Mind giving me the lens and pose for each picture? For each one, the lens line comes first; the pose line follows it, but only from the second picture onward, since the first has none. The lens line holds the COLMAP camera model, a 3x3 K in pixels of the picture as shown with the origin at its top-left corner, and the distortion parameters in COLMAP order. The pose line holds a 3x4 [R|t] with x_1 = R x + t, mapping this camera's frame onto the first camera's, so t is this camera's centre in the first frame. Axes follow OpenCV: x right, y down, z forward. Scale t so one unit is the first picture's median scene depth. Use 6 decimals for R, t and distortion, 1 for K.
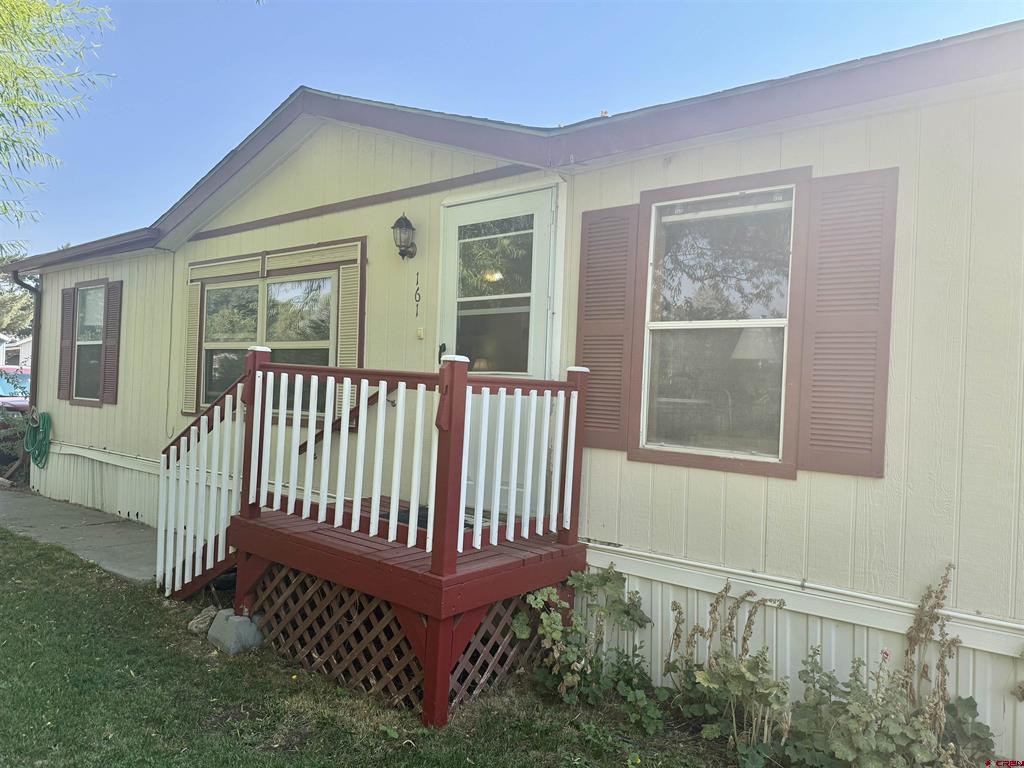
lens RADIAL K [[714.4, 0, 507.2], [0, 714.4, 385.6], [0, 0, 1]] dist [0.054087, -0.069750]
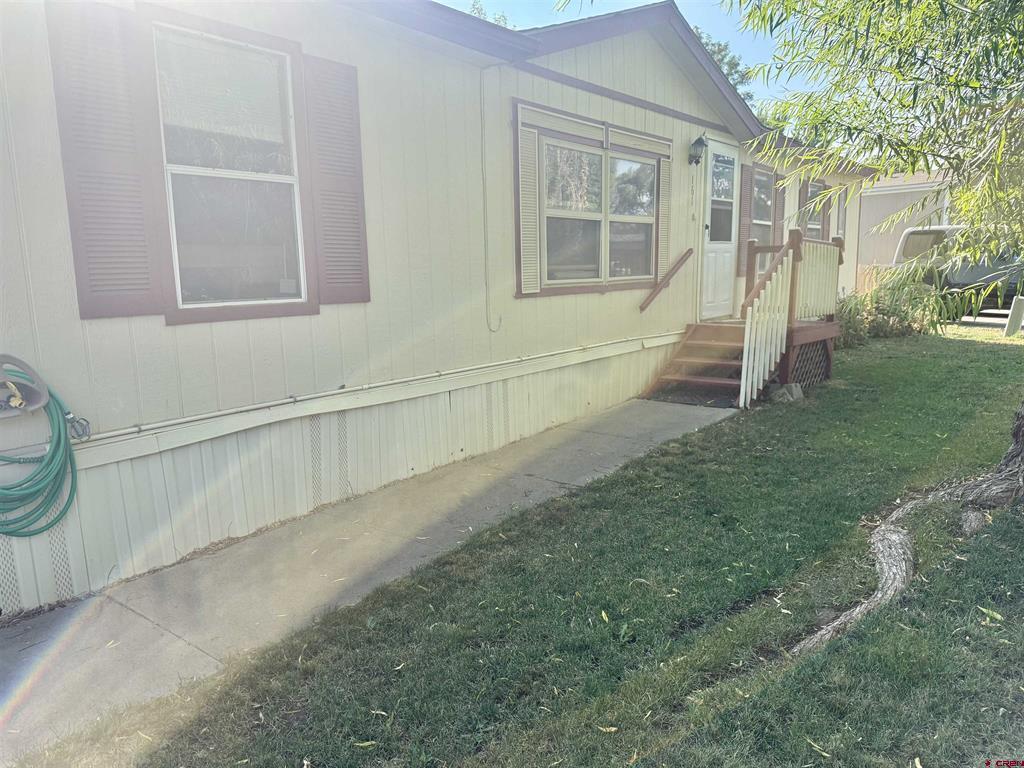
lens RADIAL K [[714.4, 0, 518.0], [0, 714.4, 388.4], [0, 0, 1]] dist [0.054087, -0.069750]
pose [[-0.033461, -0.230507, 0.972495, -0.736463], [-0.004640, 0.973065, 0.230483, -0.027384], [-0.999429, 0.003200, -0.033629, 0.602744]]
